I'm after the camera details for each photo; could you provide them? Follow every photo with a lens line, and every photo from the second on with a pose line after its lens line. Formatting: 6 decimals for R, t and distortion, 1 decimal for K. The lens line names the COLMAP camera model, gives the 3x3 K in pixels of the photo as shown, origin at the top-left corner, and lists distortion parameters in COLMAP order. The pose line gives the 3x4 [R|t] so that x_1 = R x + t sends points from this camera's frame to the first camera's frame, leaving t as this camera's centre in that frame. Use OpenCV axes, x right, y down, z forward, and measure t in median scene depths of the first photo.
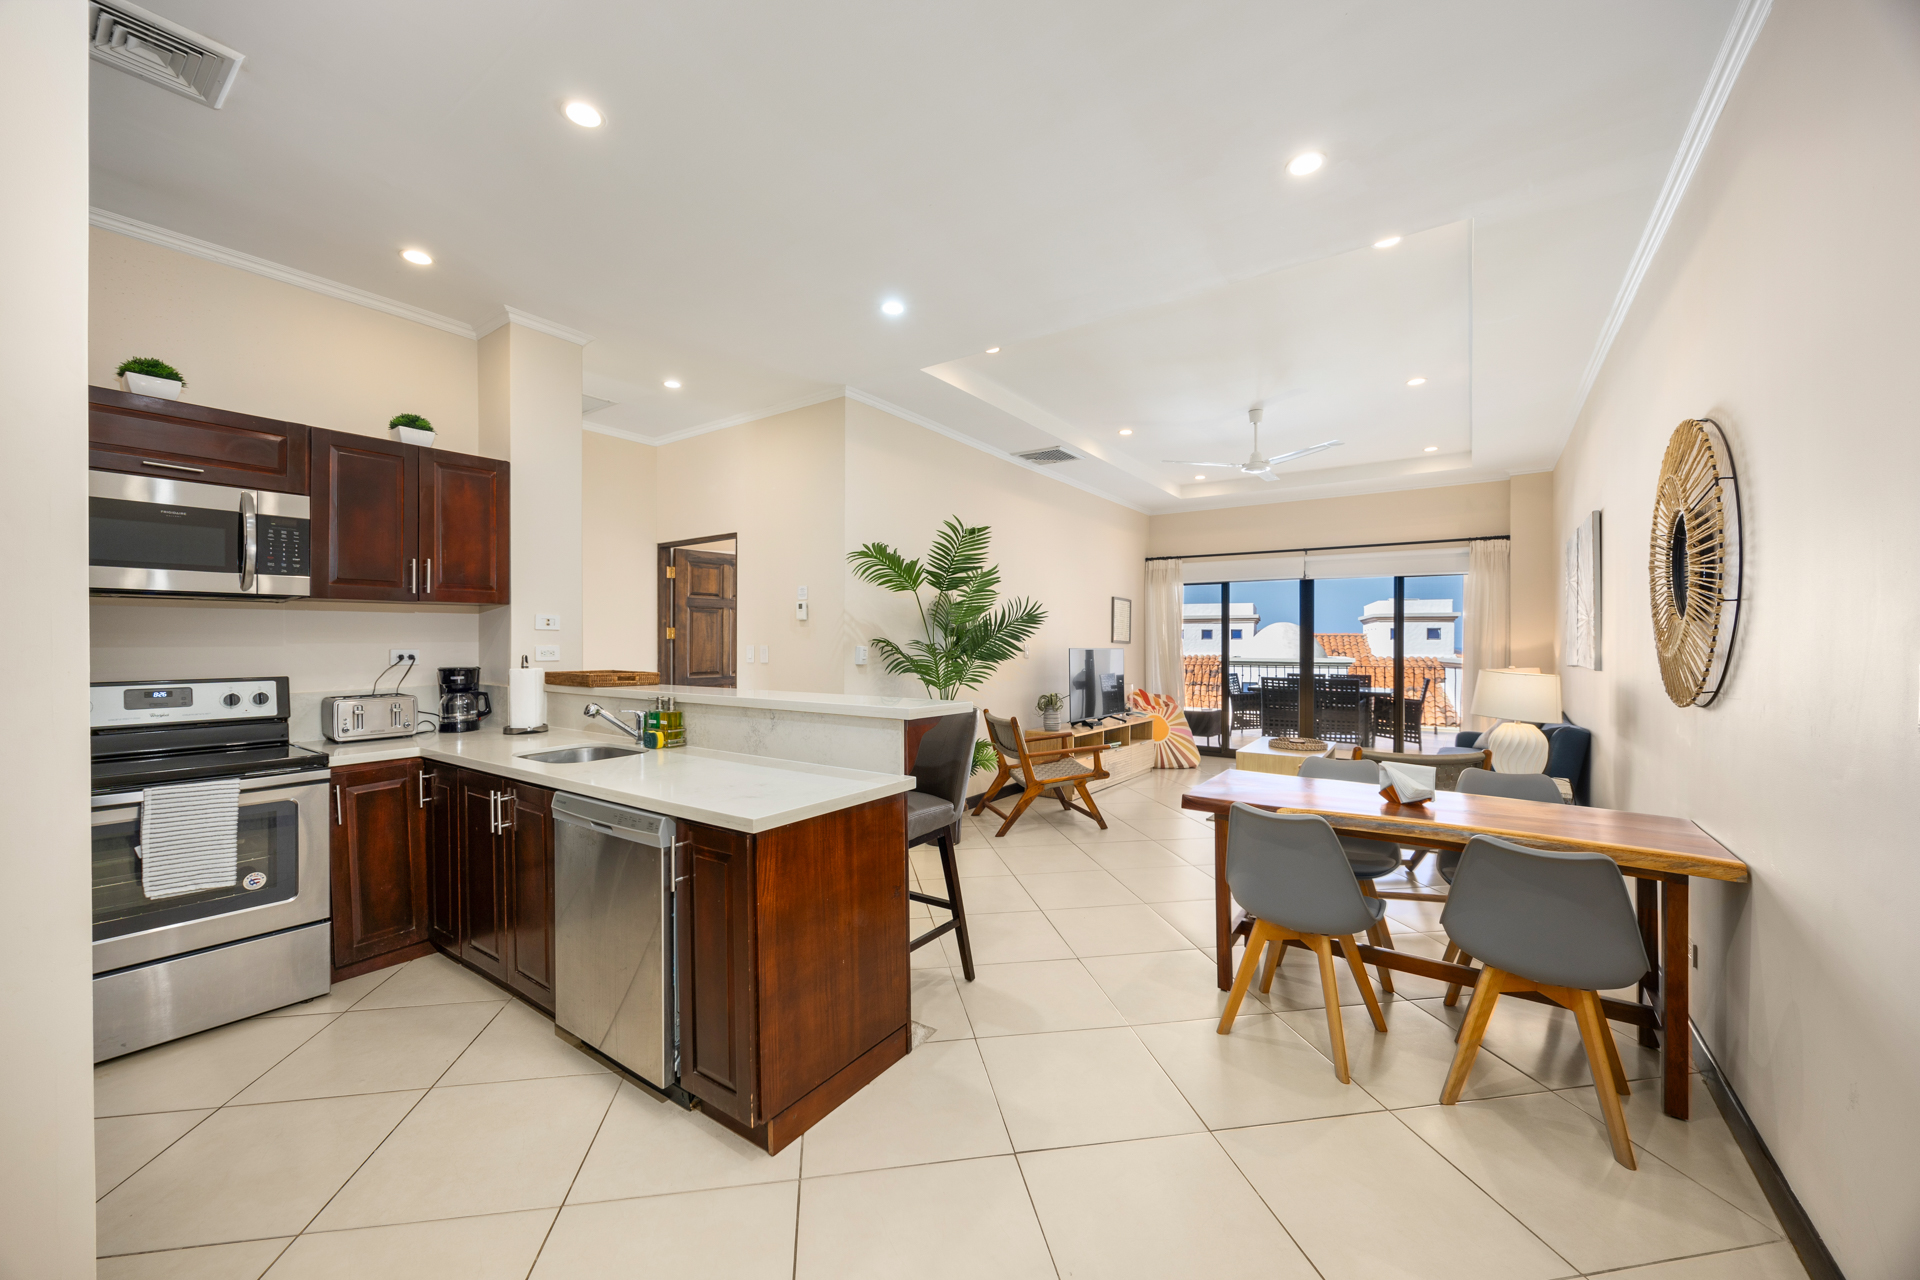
lens RADIAL K [[730.3, 0, 954.0], [0, 730.3, 643.0], [0, 0, 1]] dist [-0.001766, -0.000633]
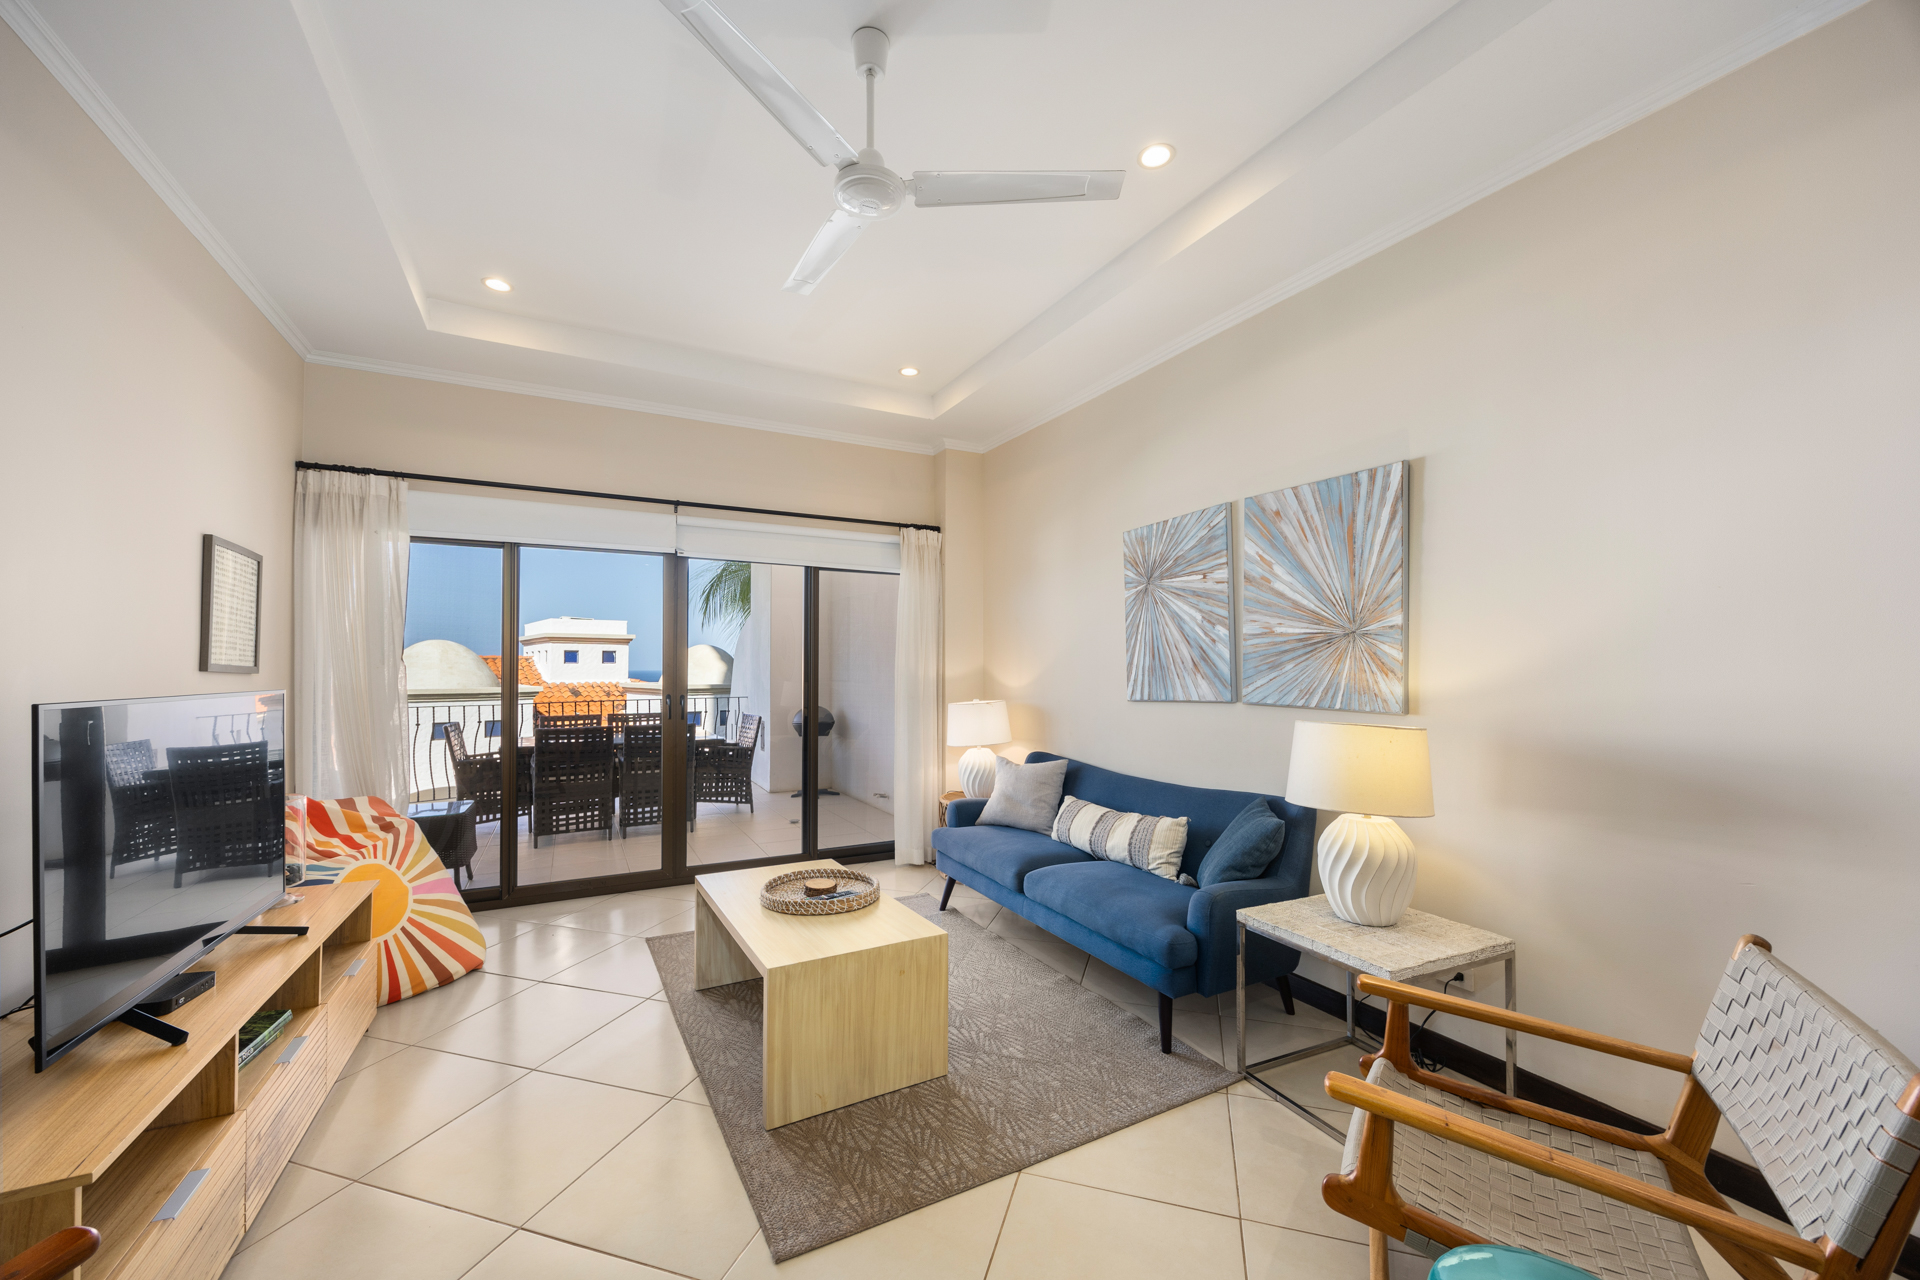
lens RADIAL K [[733.4, 0, 957.4], [0, 733.4, 657.4], [0, 0, 1]] dist [-0.001846, -0.000282]
pose [[0.451789, 0.008166, 0.892087, 0.123284], [0.002826, 0.999940, -0.010584, -0.004299], [-0.892120, 0.007303, 0.451739, 0.903298]]
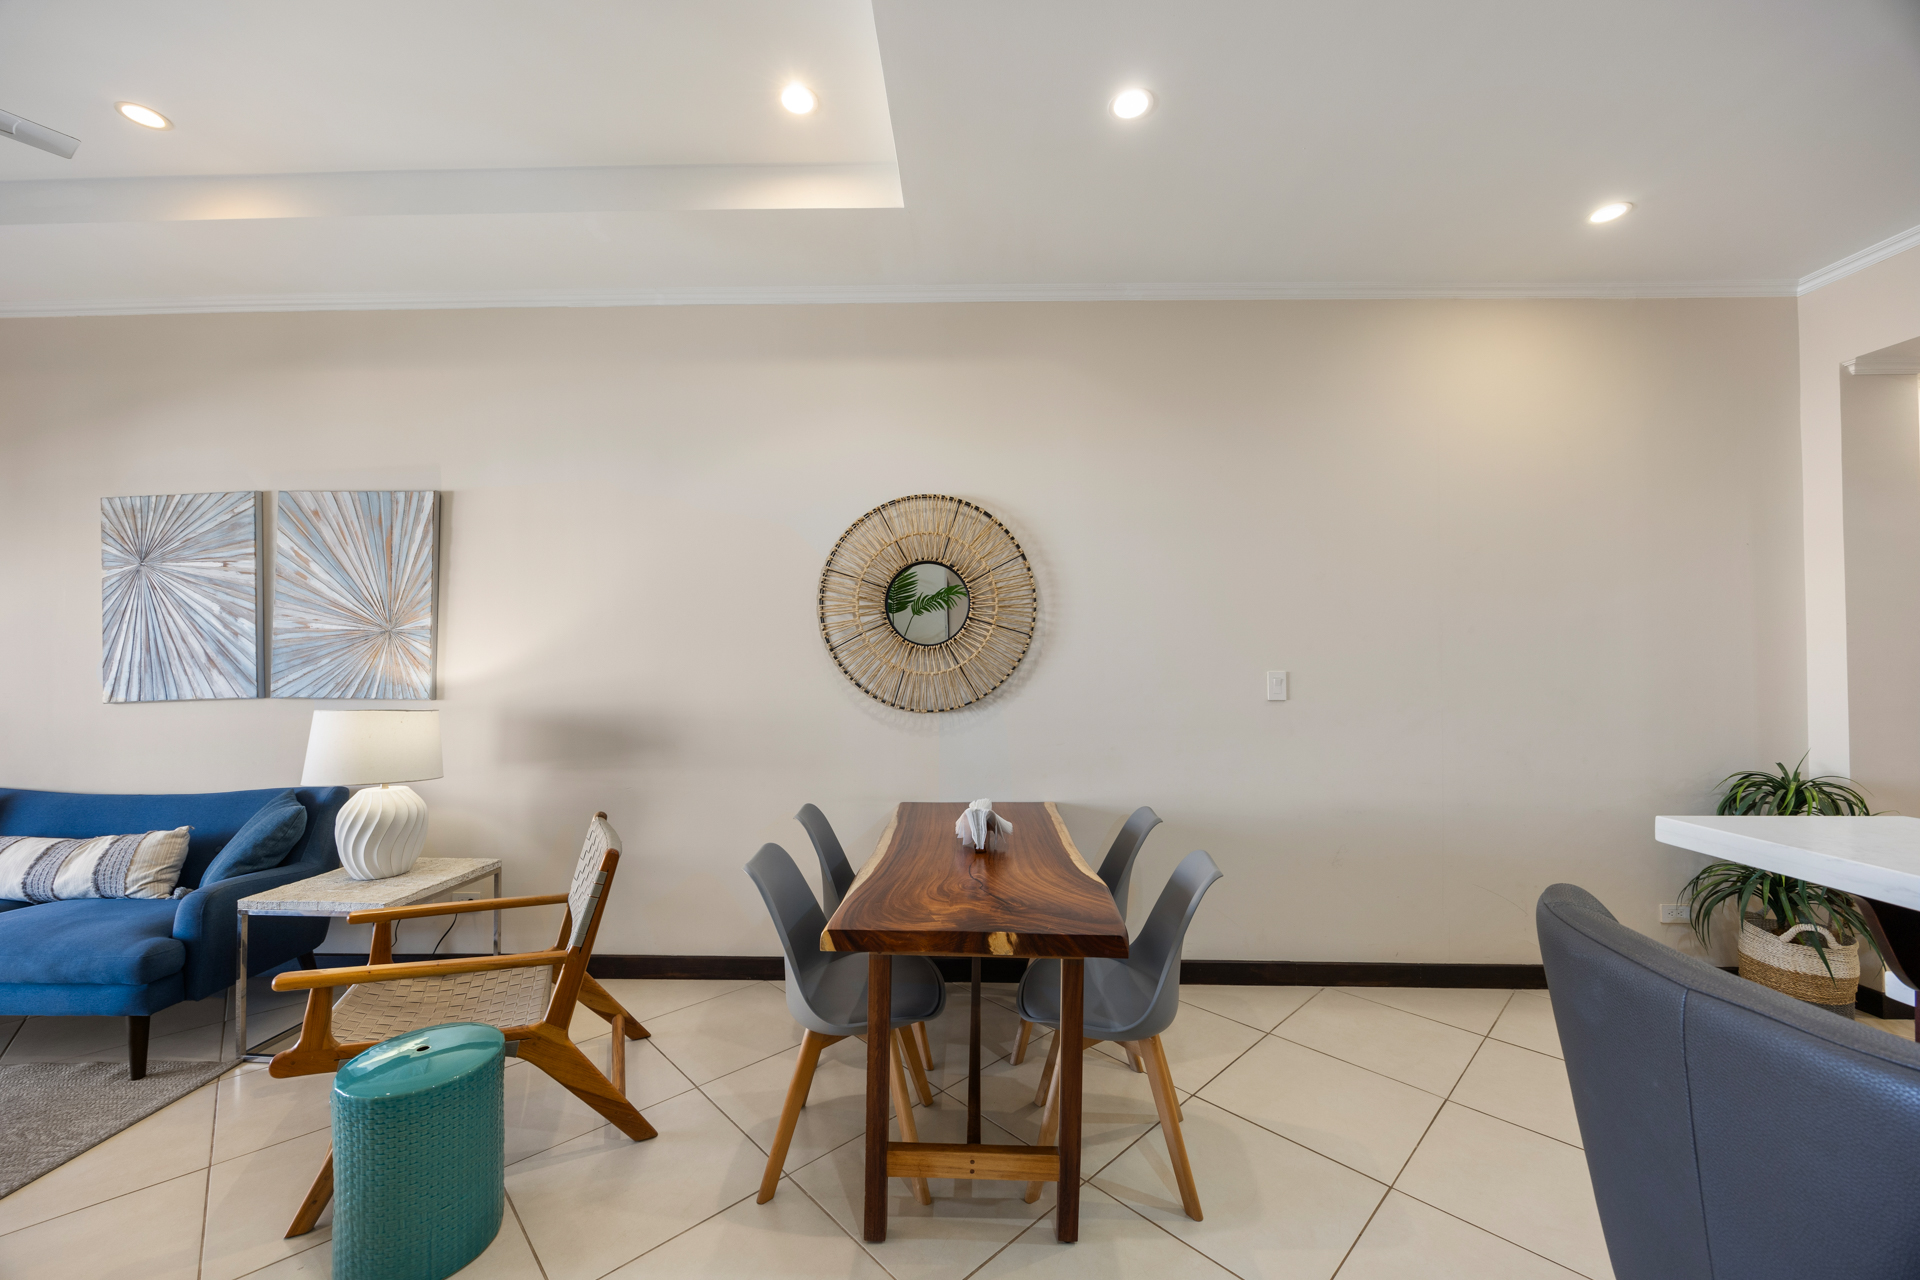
lens RADIAL K [[730.3, 0, 954.0], [0, 730.3, 643.0], [0, 0, 1]] dist [-0.001766, -0.000633]
pose [[-0.557608, 0.017080, 0.829929, -0.048605], [0.003656, 0.999829, -0.018120, -0.004561], [-0.830097, -0.007069, -0.557575, 0.829265]]
